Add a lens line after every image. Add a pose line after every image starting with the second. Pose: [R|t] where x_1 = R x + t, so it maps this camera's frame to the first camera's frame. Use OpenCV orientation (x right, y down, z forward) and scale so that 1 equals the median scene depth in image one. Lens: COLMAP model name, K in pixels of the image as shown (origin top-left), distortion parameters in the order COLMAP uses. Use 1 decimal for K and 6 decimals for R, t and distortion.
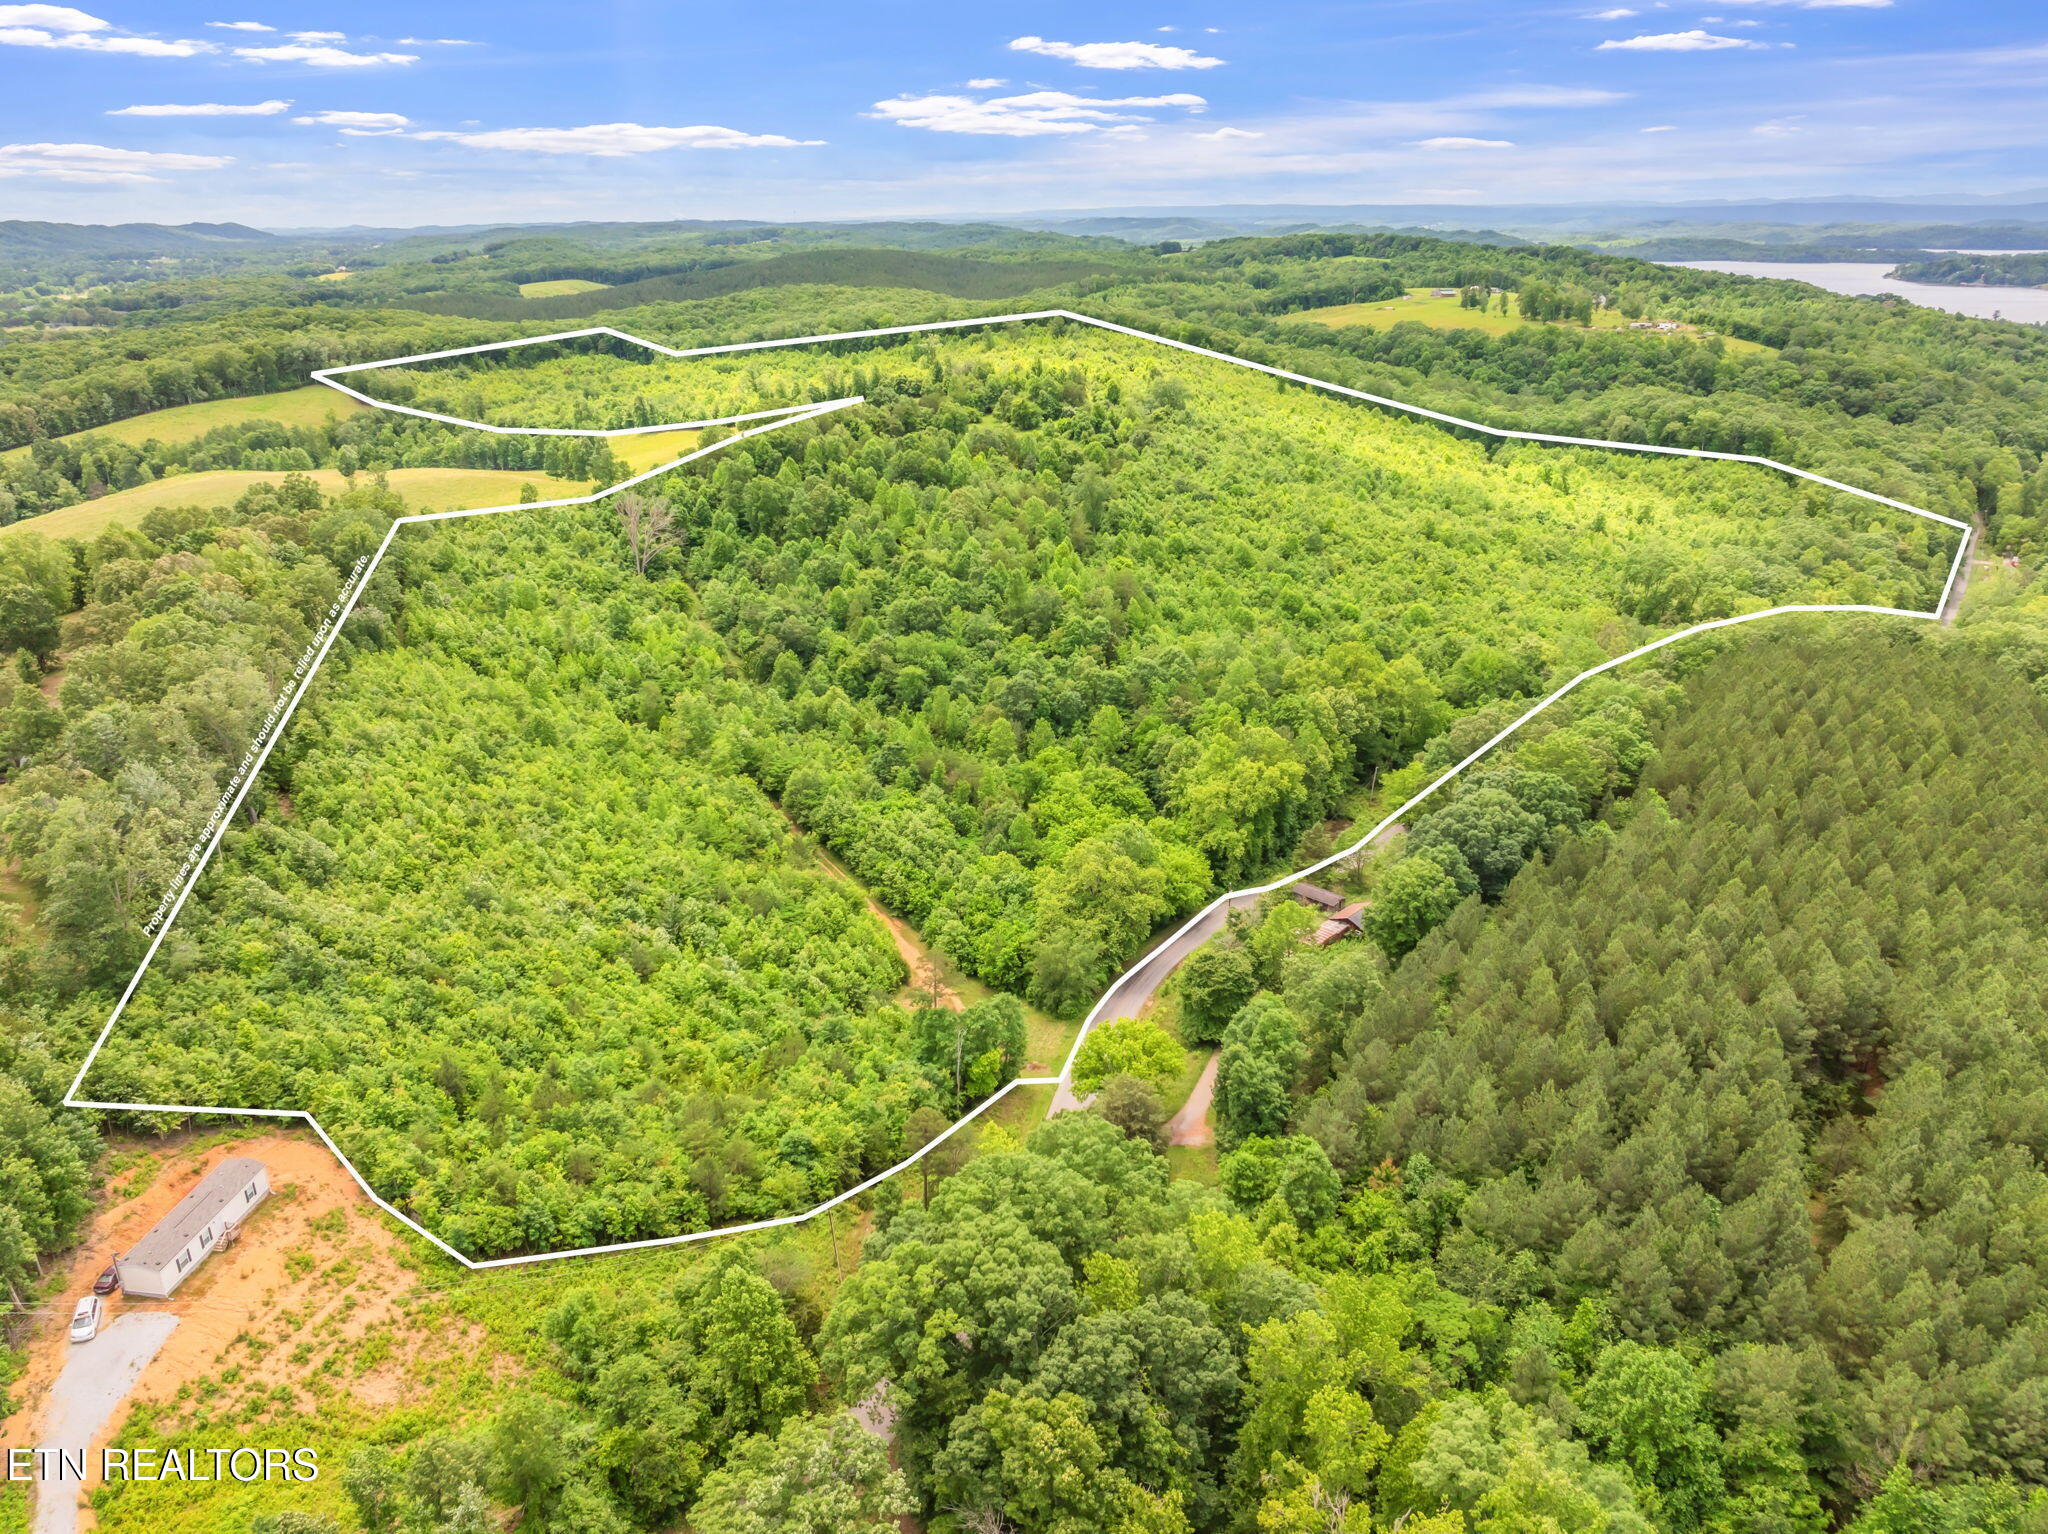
lens RADIAL K [[1434.2, 0, 1031.6], [0, 1434.2, 766.0], [0, 0, 1]] dist [-0.044125, 0.025936]
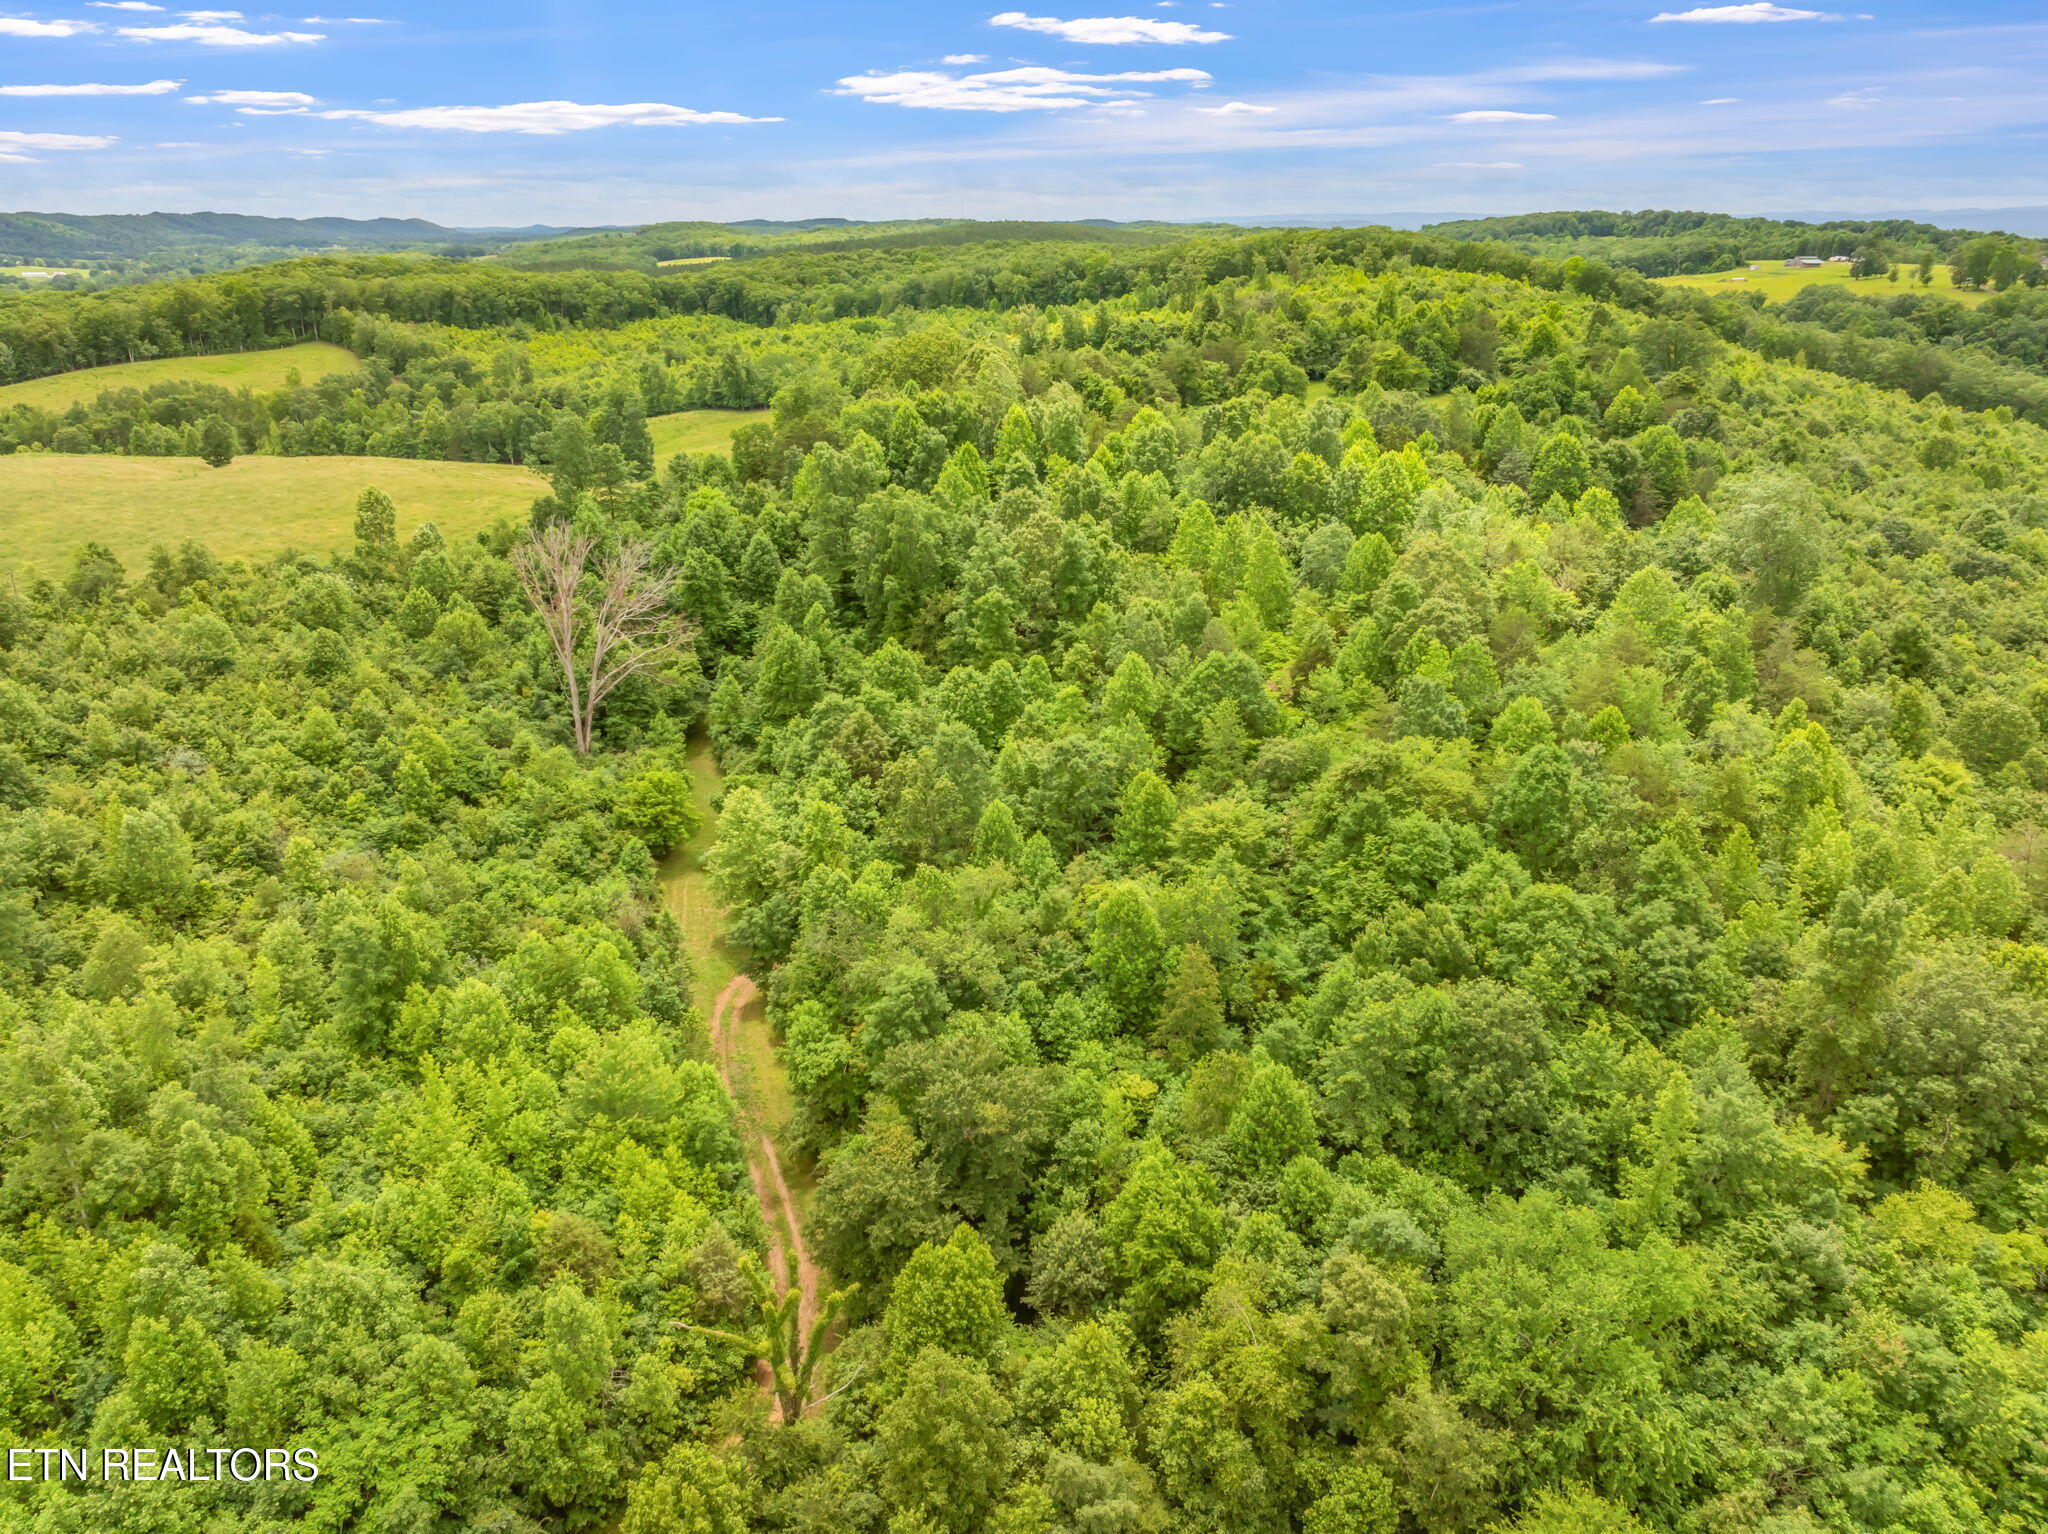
lens RADIAL K [[1434.2, 0, 1031.6], [0, 1434.2, 766.0], [0, 0, 1]] dist [-0.044125, 0.025936]
pose [[0.994219, 0.042420, -0.098632, -0.121848], [-0.042819, 0.999081, -0.001933, -0.141190], [0.098459, 0.006146, 0.995122, 0.679785]]
